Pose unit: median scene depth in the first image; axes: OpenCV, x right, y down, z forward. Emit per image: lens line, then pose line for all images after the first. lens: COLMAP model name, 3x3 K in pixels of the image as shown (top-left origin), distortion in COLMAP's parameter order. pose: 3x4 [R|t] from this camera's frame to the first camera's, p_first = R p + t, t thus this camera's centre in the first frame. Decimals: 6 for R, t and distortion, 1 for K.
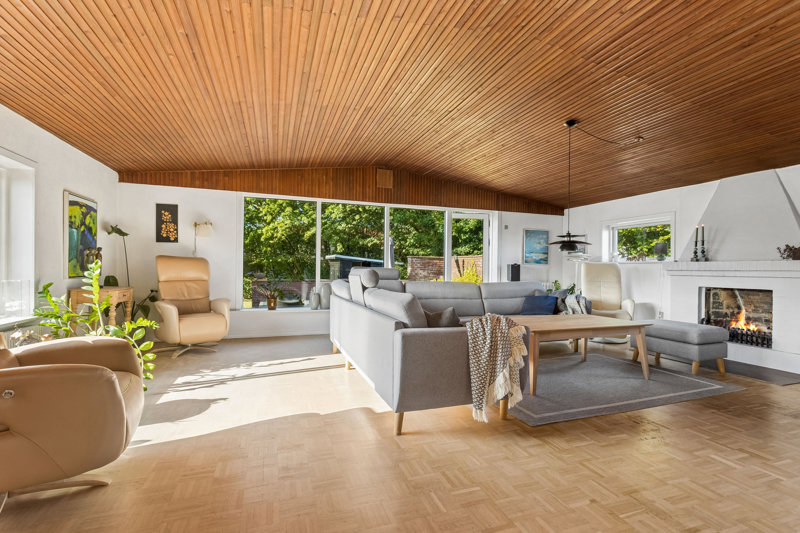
lens RADIAL K [[377.0, 0, 405.7], [0, 377.0, 268.0], [0, 0, 1]] dist [0.000122, 0.000080]
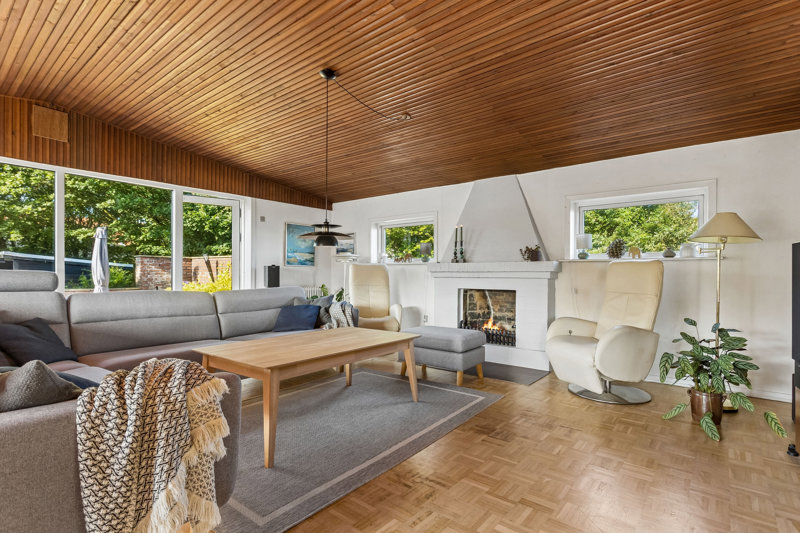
lens RADIAL K [[377.0, 0, 405.7], [0, 377.0, 268.0], [0, 0, 1]] dist [0.000122, 0.000080]
pose [[0.847028, 0.000318, 0.531548, 0.143344], [0.004947, 0.999952, -0.008480, 0.004142], [-0.531525, 0.009812, 0.846986, 0.244931]]
